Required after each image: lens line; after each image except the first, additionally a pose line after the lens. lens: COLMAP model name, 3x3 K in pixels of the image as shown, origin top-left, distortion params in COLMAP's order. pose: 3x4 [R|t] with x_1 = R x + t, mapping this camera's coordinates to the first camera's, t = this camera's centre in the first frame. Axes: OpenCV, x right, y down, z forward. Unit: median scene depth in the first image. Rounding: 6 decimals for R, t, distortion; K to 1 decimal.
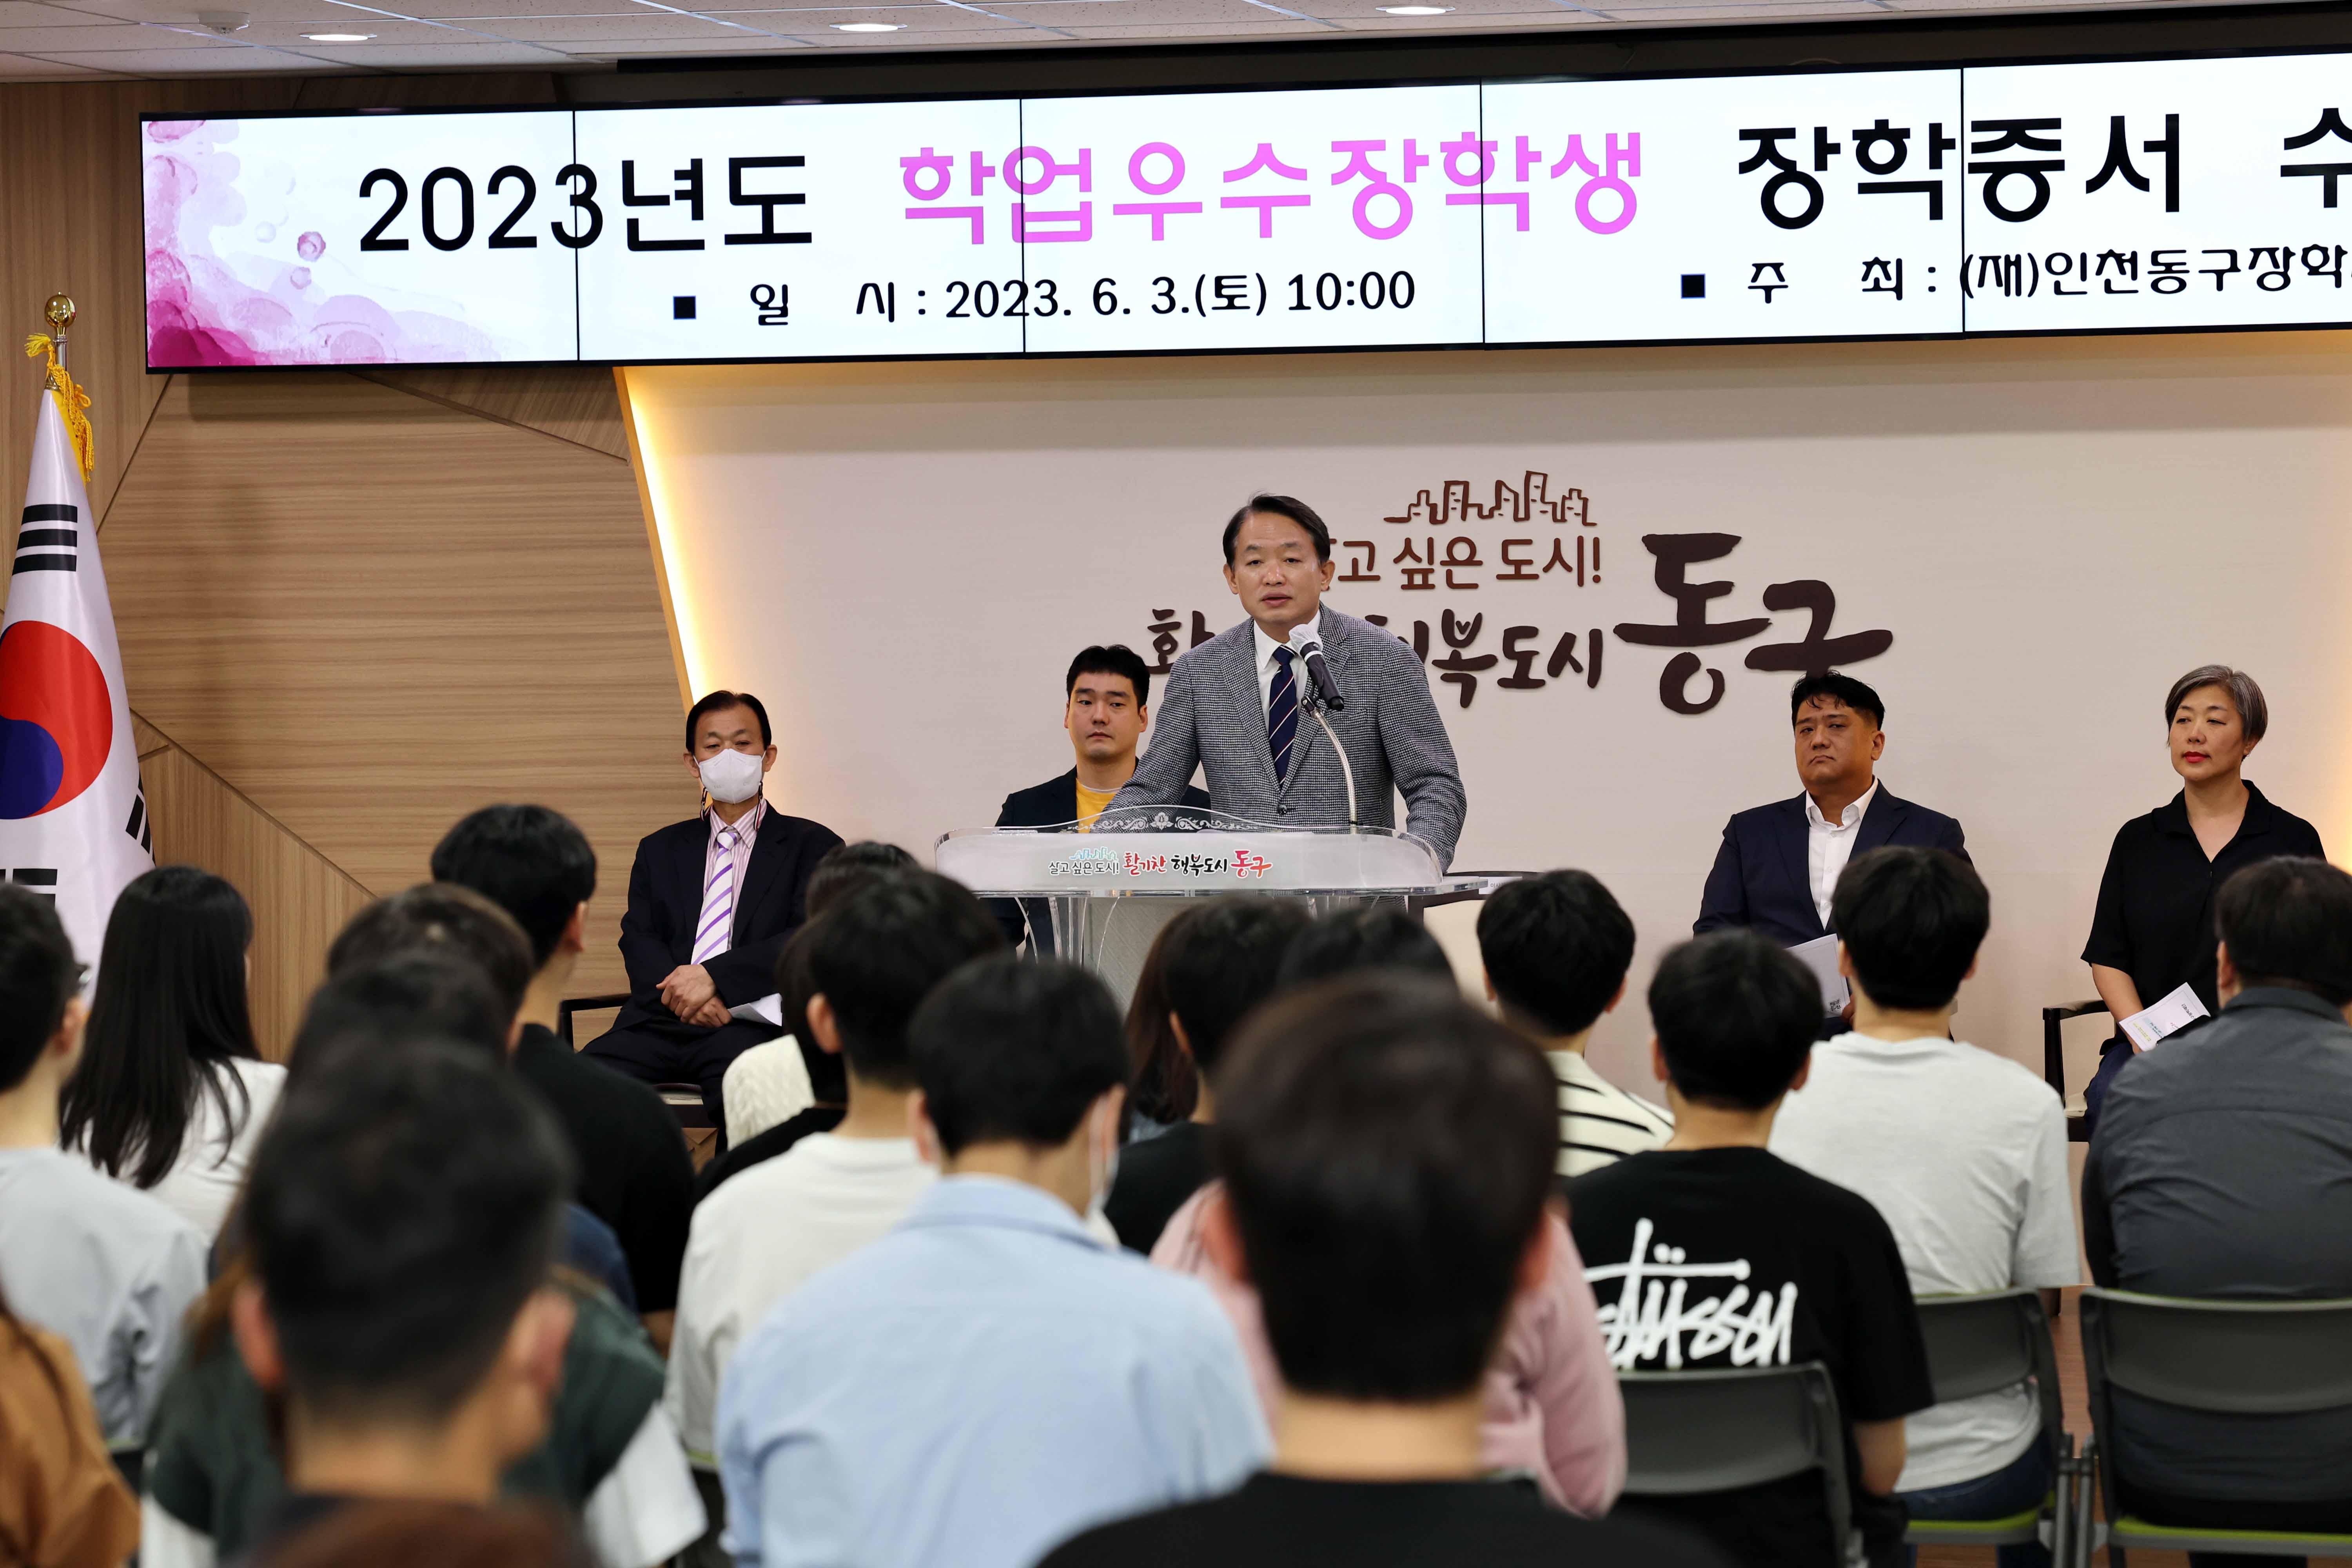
lens RADIAL K [[7581.8, 0, 1176.0], [0, 7581.8, 726.9], [0, 0, 1]] dist [0.255514, 2.768996]
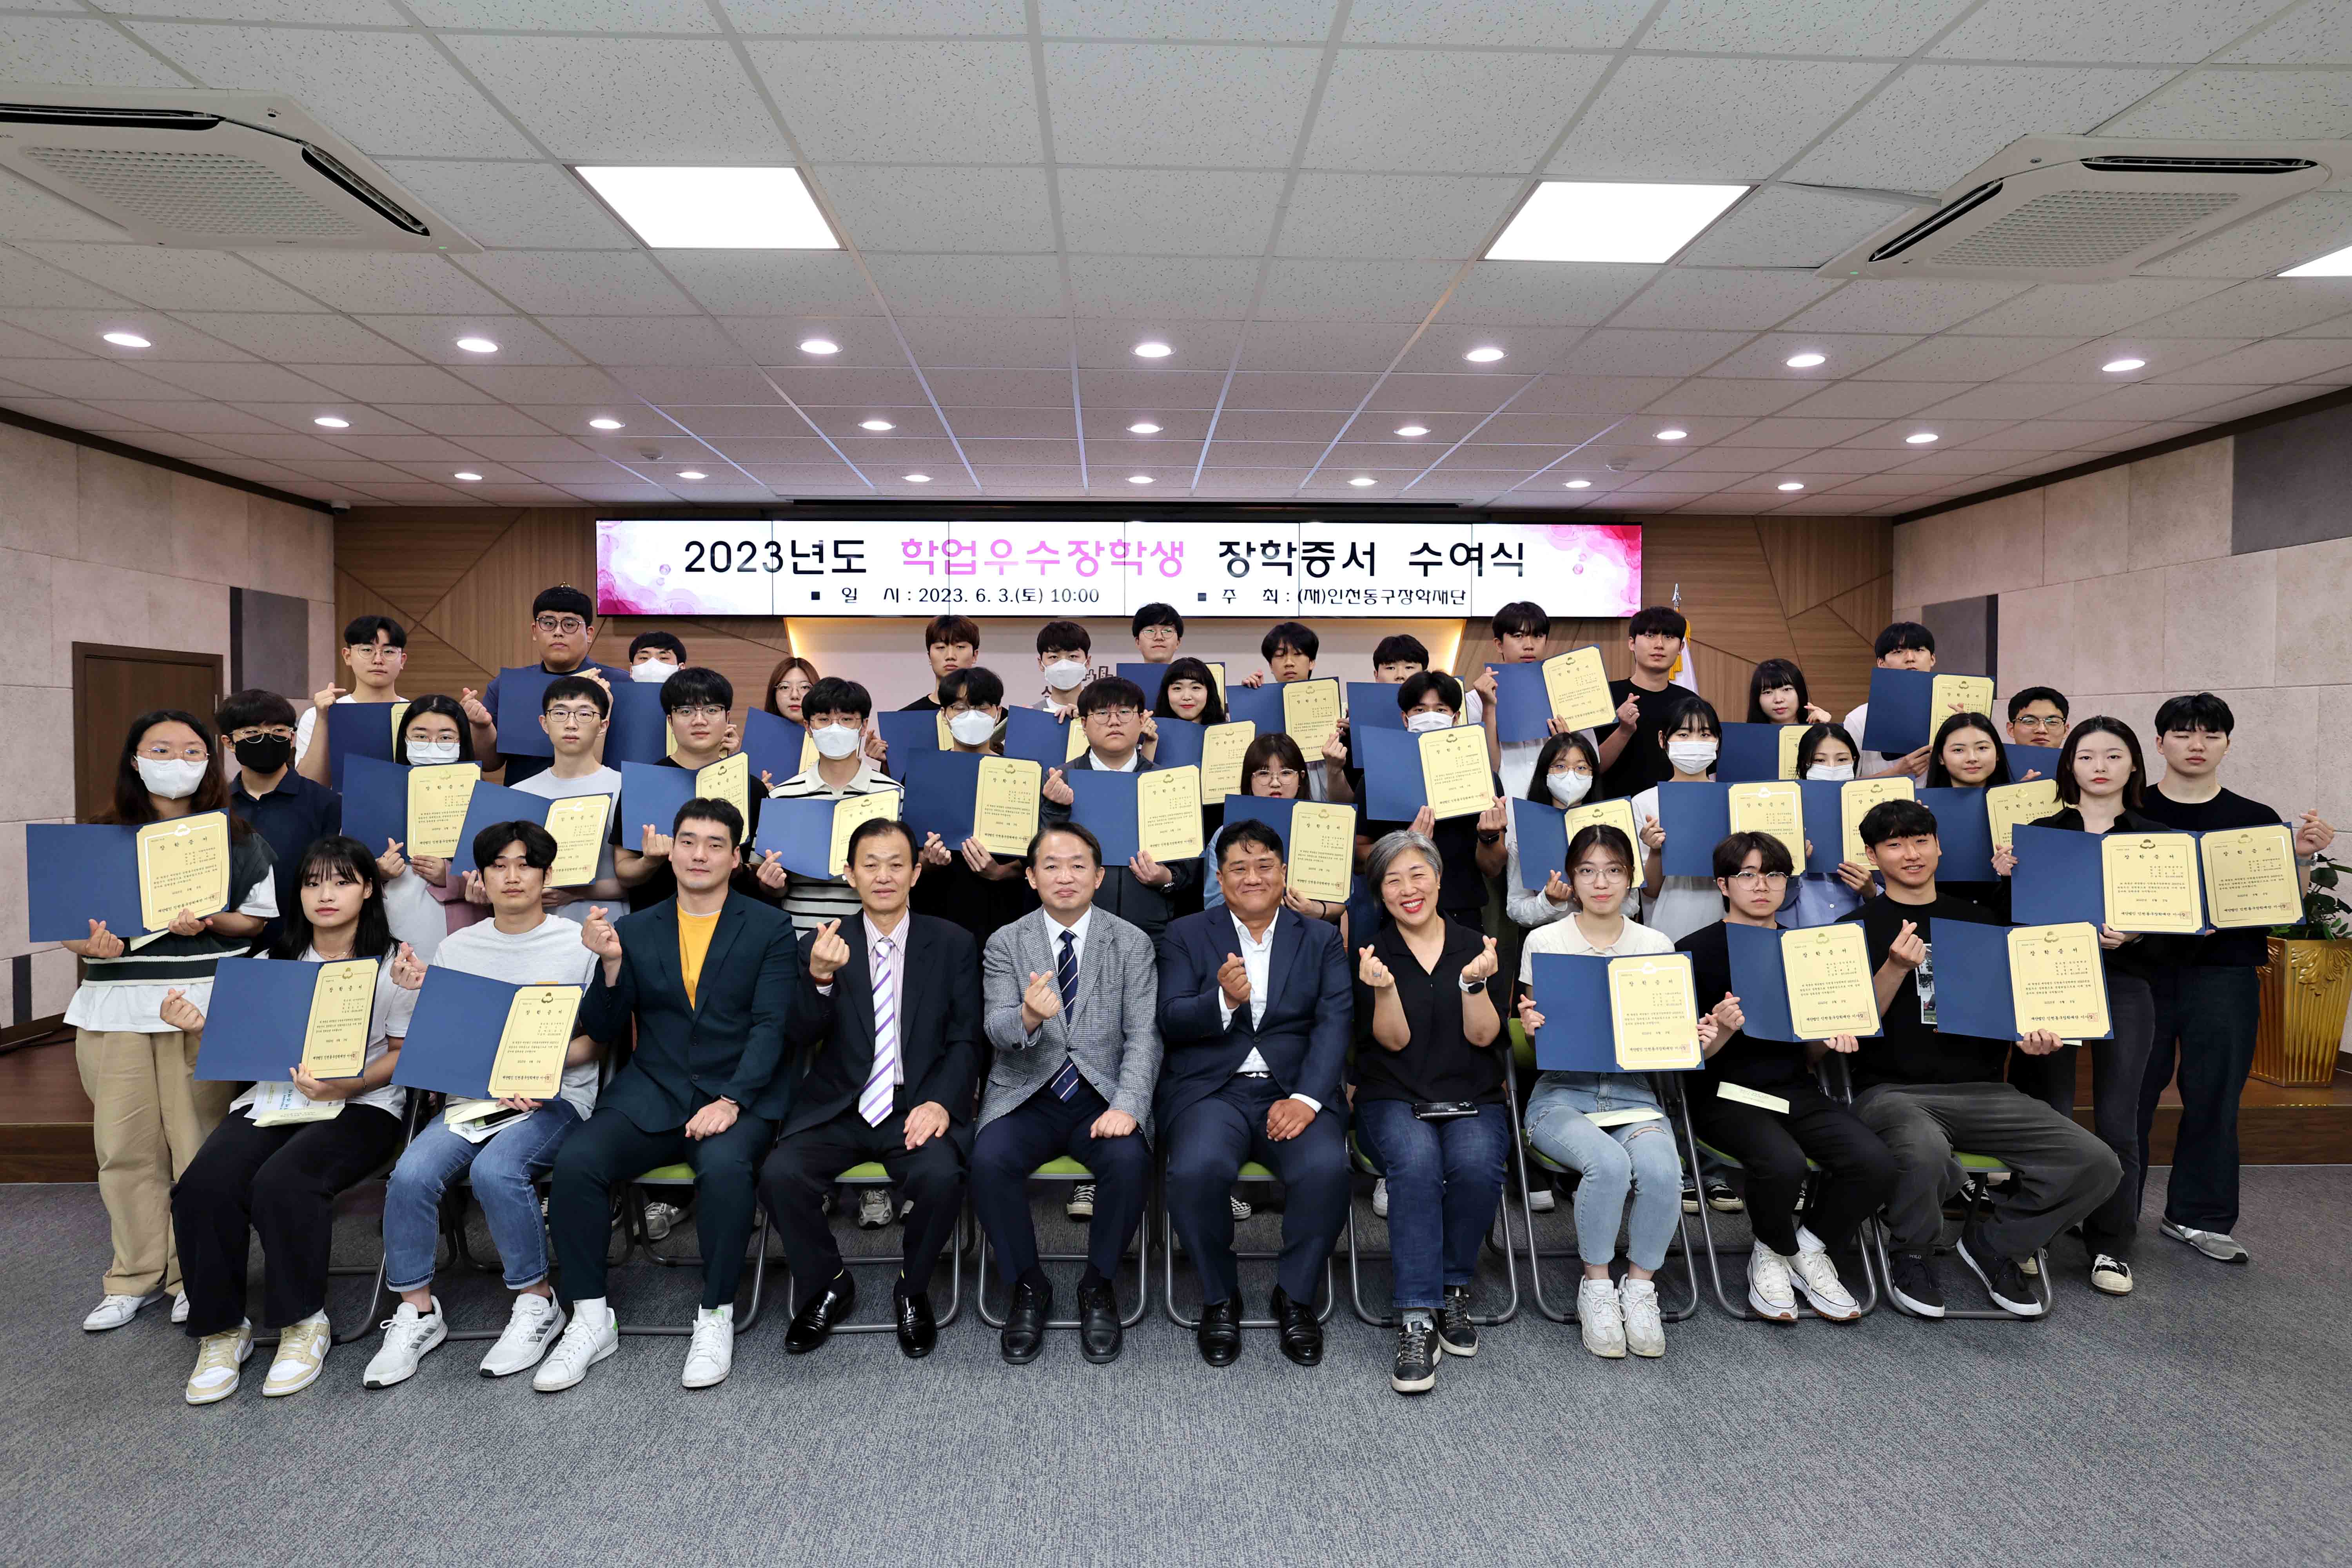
lens RADIAL K [[1319.2, 0, 1160.7], [0, 1319.2, 783.0], [0, 0, 1]] dist [-0.032996, 0.033268]
pose [[0.949759, -0.003552, 0.312961, -0.096774], [-0.005245, 0.999615, 0.027262, -0.002699], [-0.312937, -0.027533, 0.949375, 0.533270]]
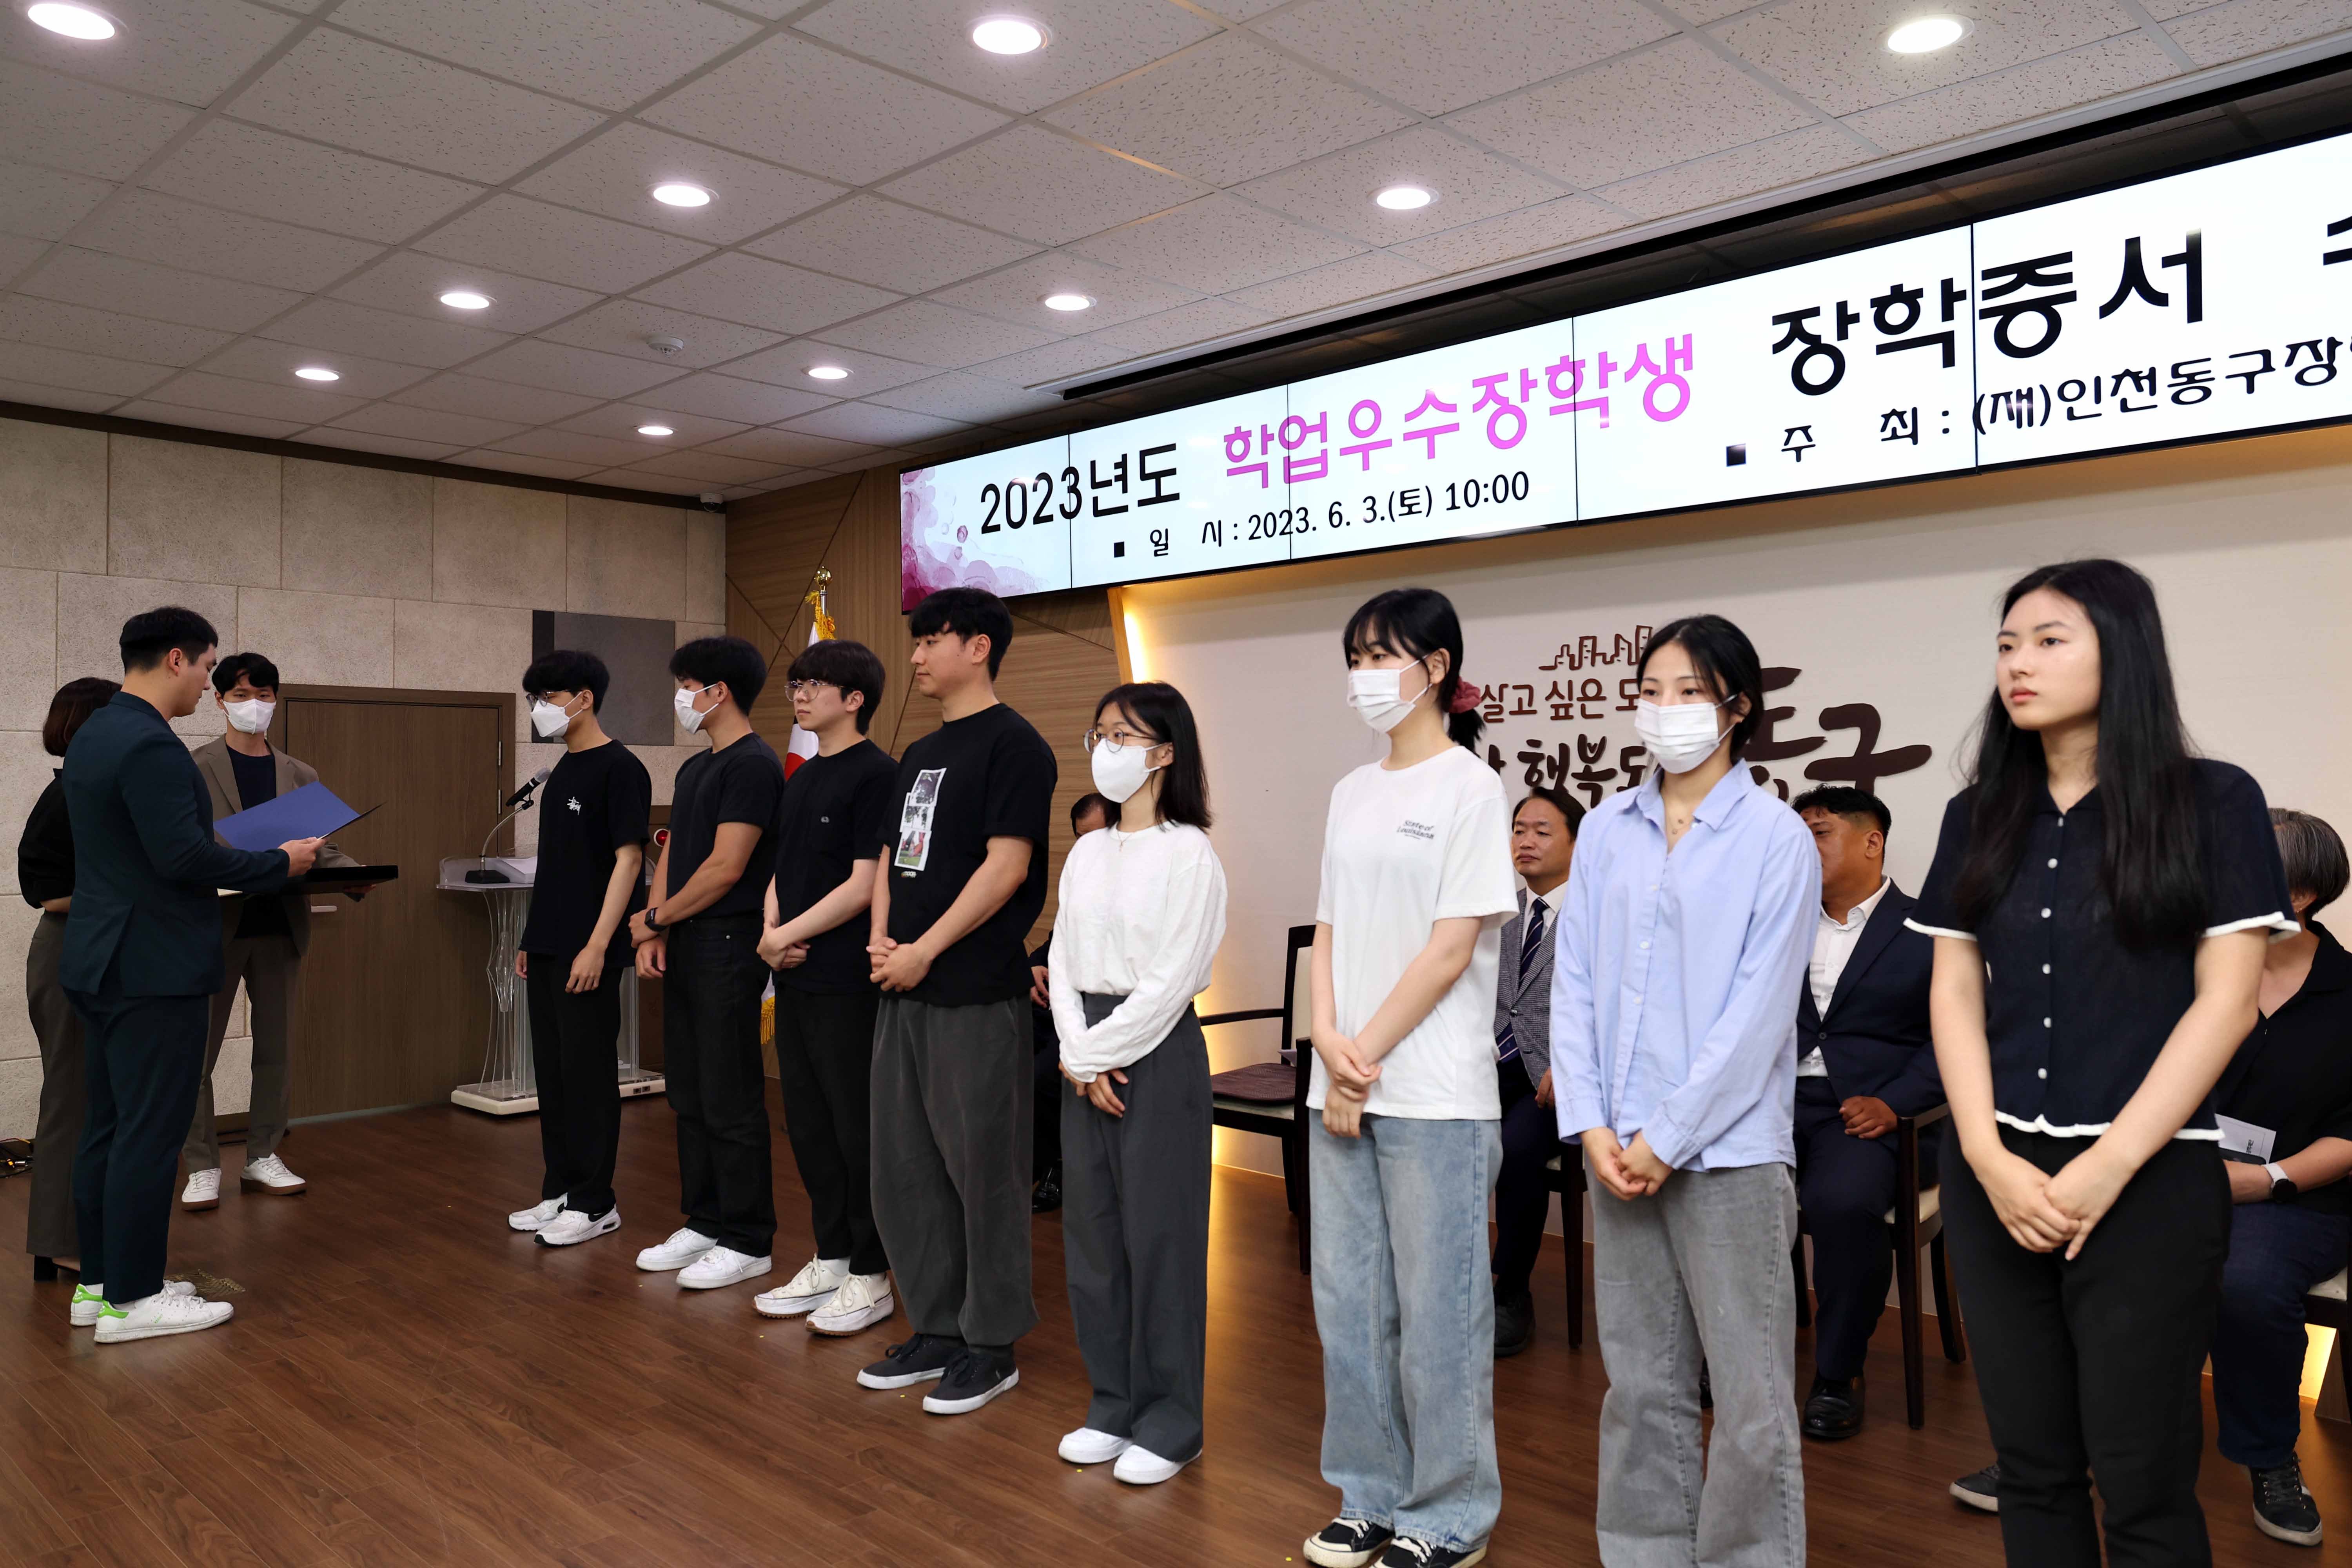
lens RADIAL K [[1694.5, 0, 1184.1], [0, 1694.5, 758.5], [0, 0, 1]] dist [-0.006148, 0.040812]
pose [[0.881503, -0.005955, -0.472141, 0.114632], [-0.006267, 0.999685, -0.024311, -0.003773], [0.472137, 0.024389, 0.881188, 0.716078]]
